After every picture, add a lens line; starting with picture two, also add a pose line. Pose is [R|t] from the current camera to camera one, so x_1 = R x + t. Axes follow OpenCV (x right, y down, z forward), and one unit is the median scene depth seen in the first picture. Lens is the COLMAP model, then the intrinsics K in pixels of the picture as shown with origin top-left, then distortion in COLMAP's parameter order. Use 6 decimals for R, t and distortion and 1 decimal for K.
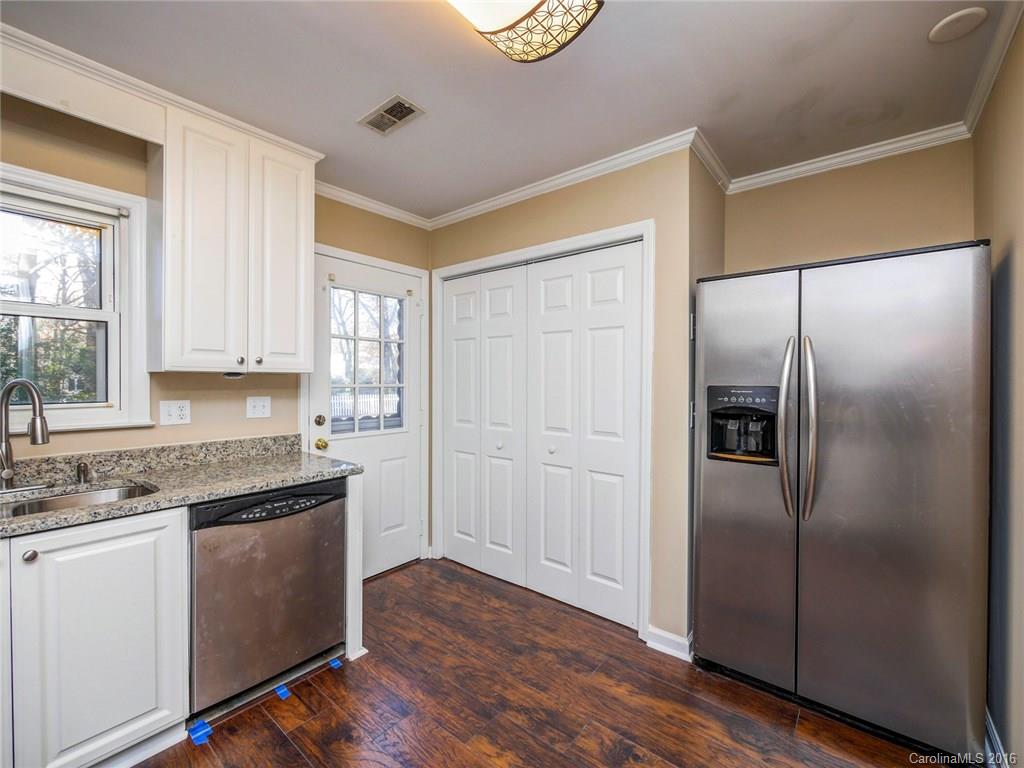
lens RADIAL K [[438.5, 0, 512.0], [0, 438.5, 384.0], [0, 0, 1]] dist [-0.008948, 0.000061]
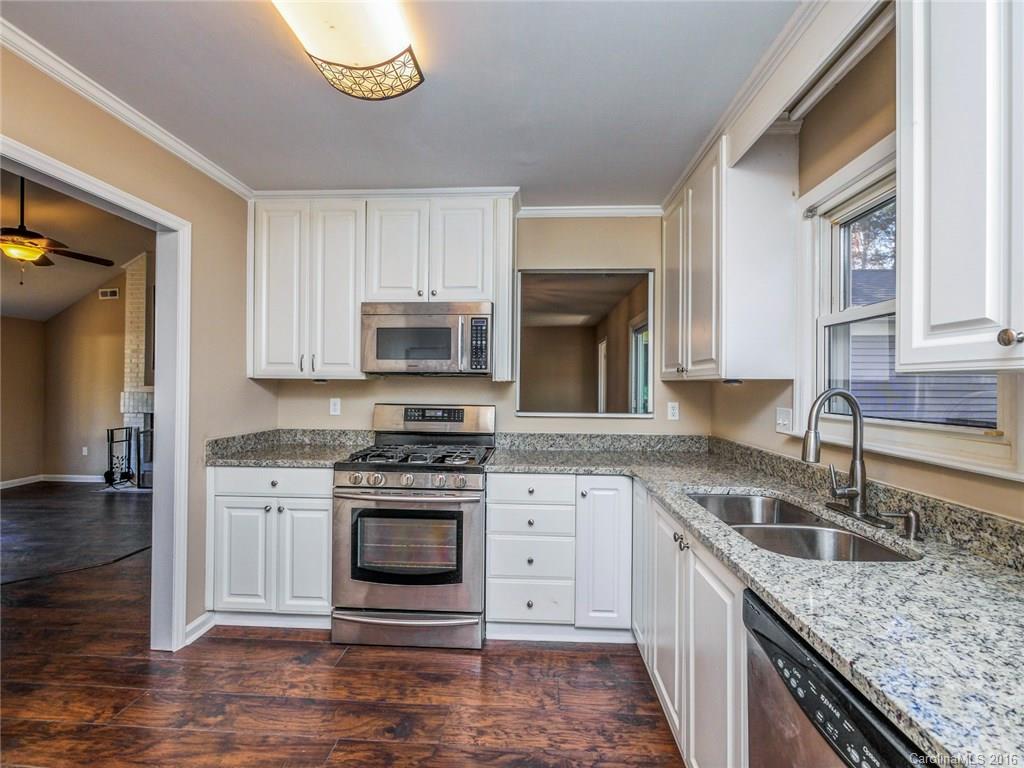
lens RADIAL K [[434.0, 0, 515.6], [0, 434.0, 384.2], [0, 0, 1]] dist [-0.004509, -0.000319]
pose [[-0.803252, -0.012205, -0.595514, -0.066457], [-0.014544, 0.999894, -0.000875, -0.009249], [0.595461, 0.007959, -0.803345, 1.123133]]
